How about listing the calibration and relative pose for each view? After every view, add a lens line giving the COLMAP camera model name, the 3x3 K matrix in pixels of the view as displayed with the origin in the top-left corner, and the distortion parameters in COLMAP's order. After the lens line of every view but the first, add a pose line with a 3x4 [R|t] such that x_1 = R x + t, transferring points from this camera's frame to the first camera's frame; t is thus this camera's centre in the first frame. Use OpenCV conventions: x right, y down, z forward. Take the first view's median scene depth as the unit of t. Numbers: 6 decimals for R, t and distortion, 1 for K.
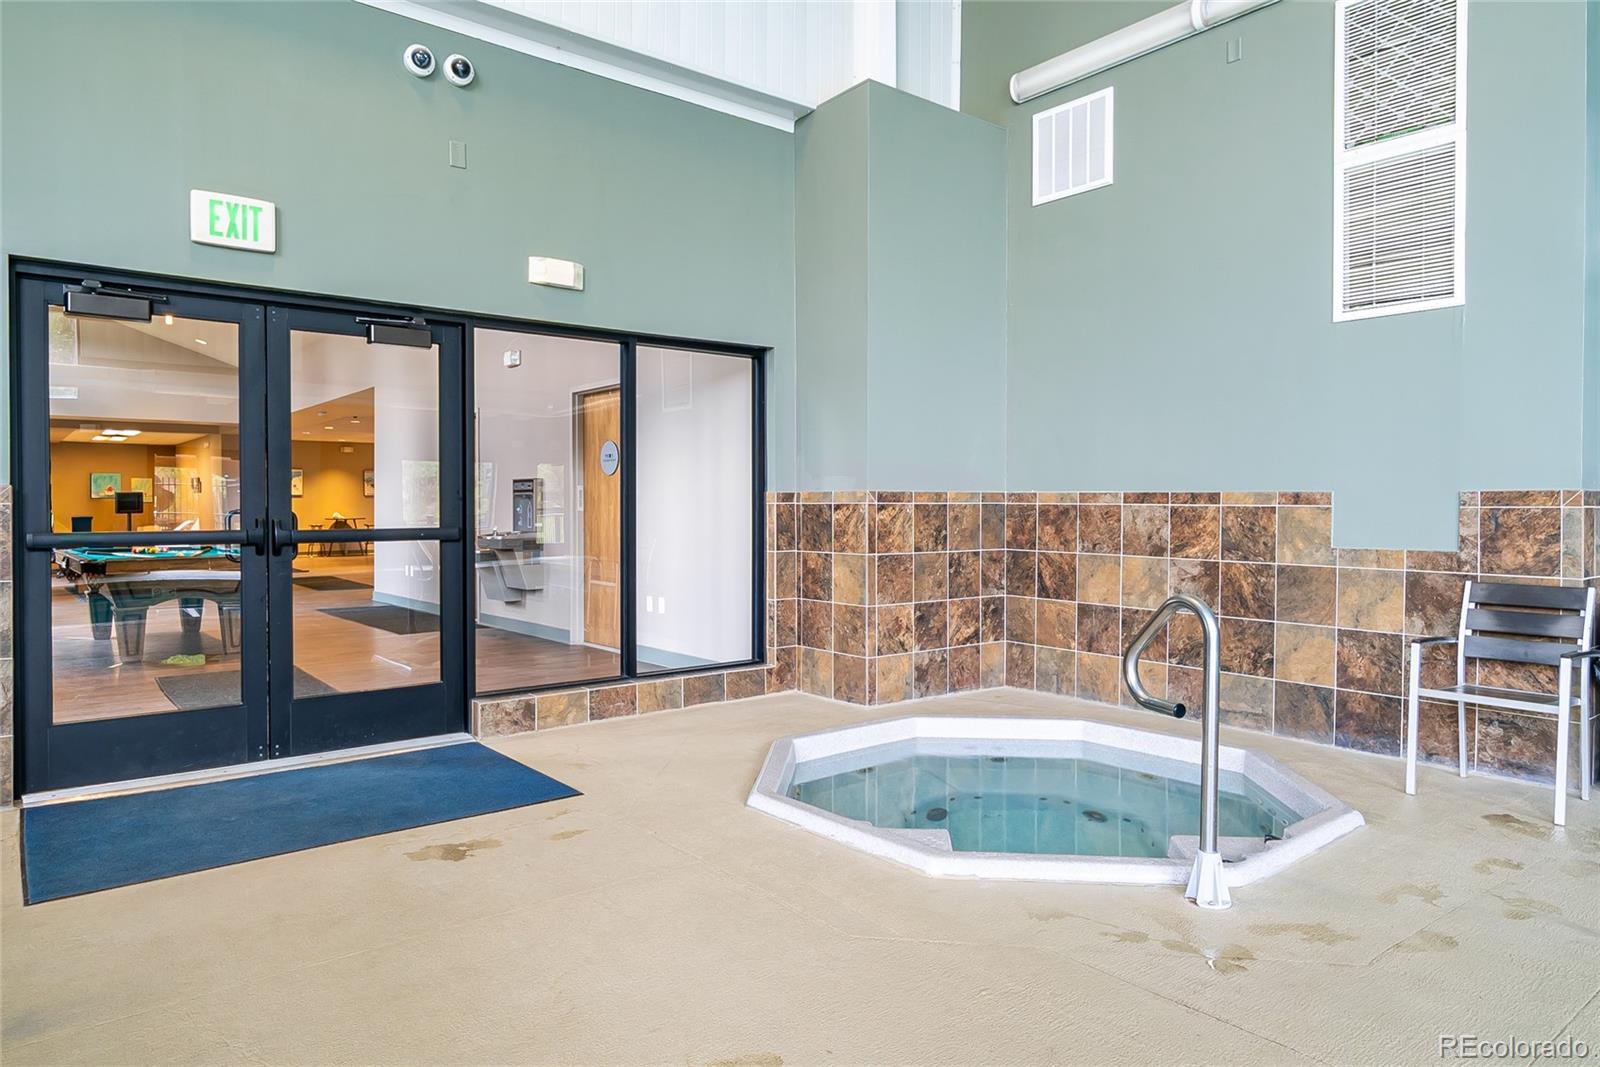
lens RADIAL K [[992.4, 0, 796.1], [0, 992.4, 531.1], [0, 0, 1]] dist [-0.008459, -0.000790]
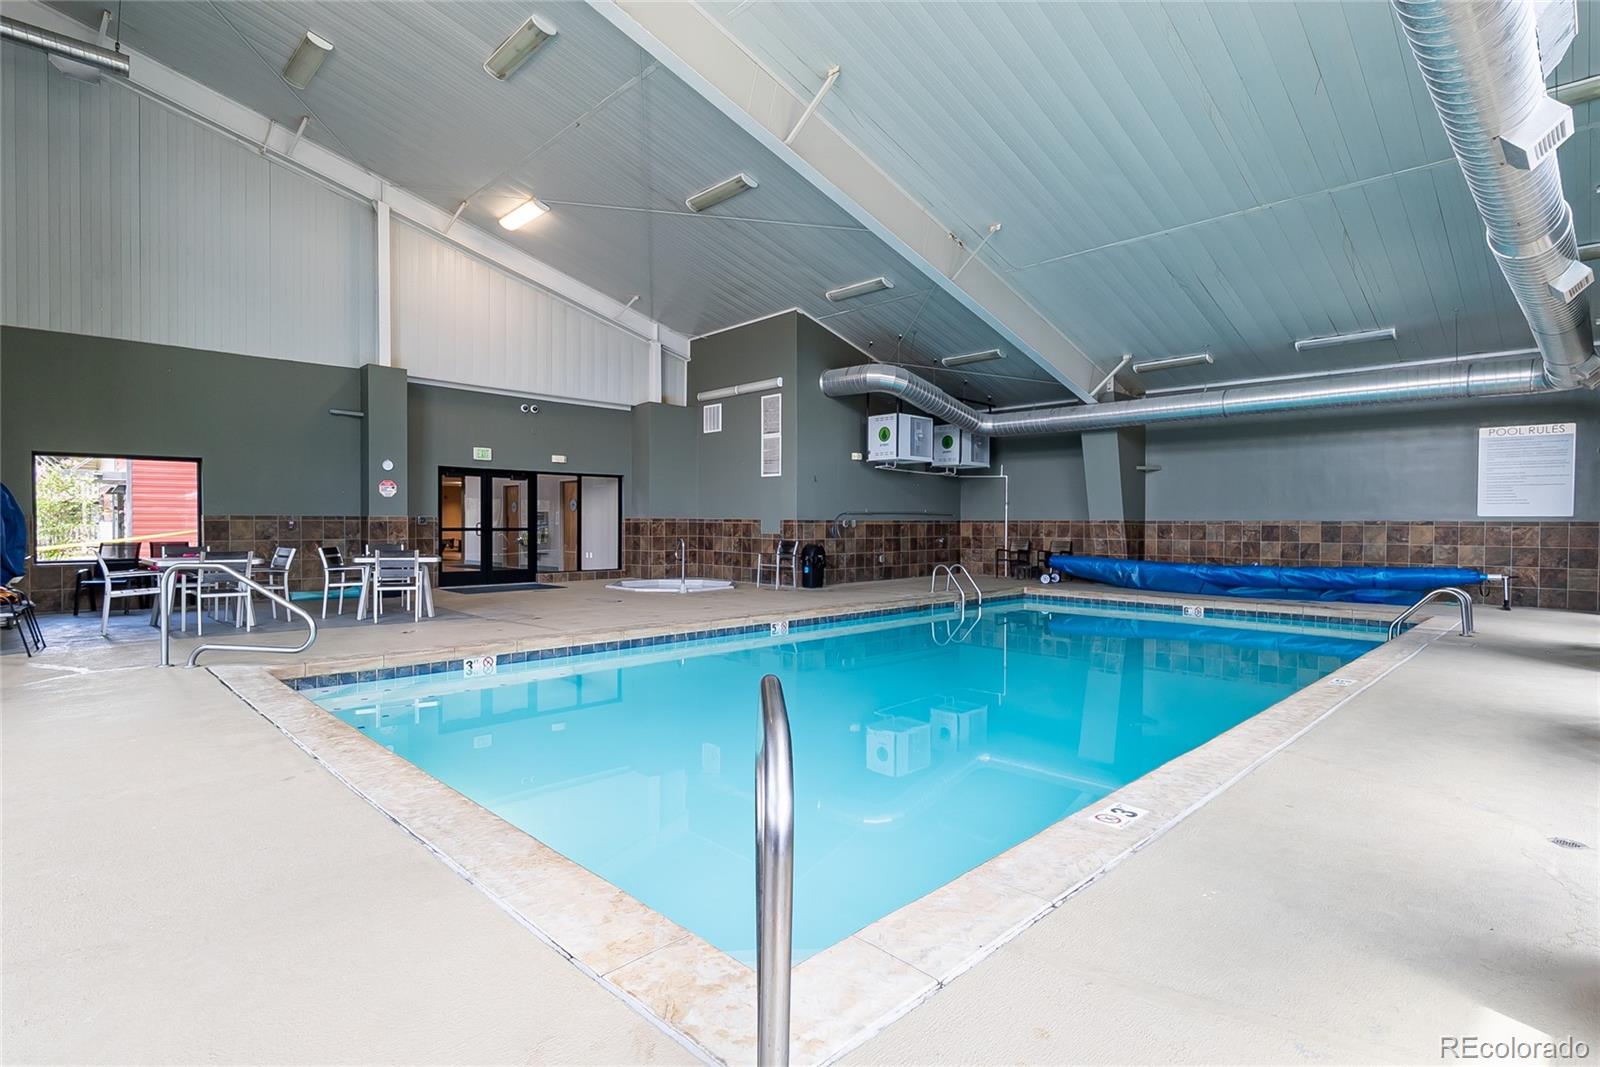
lens RADIAL K [[774.5, 0, 810.7], [0, 774.5, 533.4], [0, 0, 1]] dist [0.004133, 0.000044]
pose [[0.993382, 0.003046, 0.114818, 0.313949], [-0.001747, 0.999933, -0.011412, 0.042013], [-0.114846, 0.011136, 0.993321, -1.731049]]
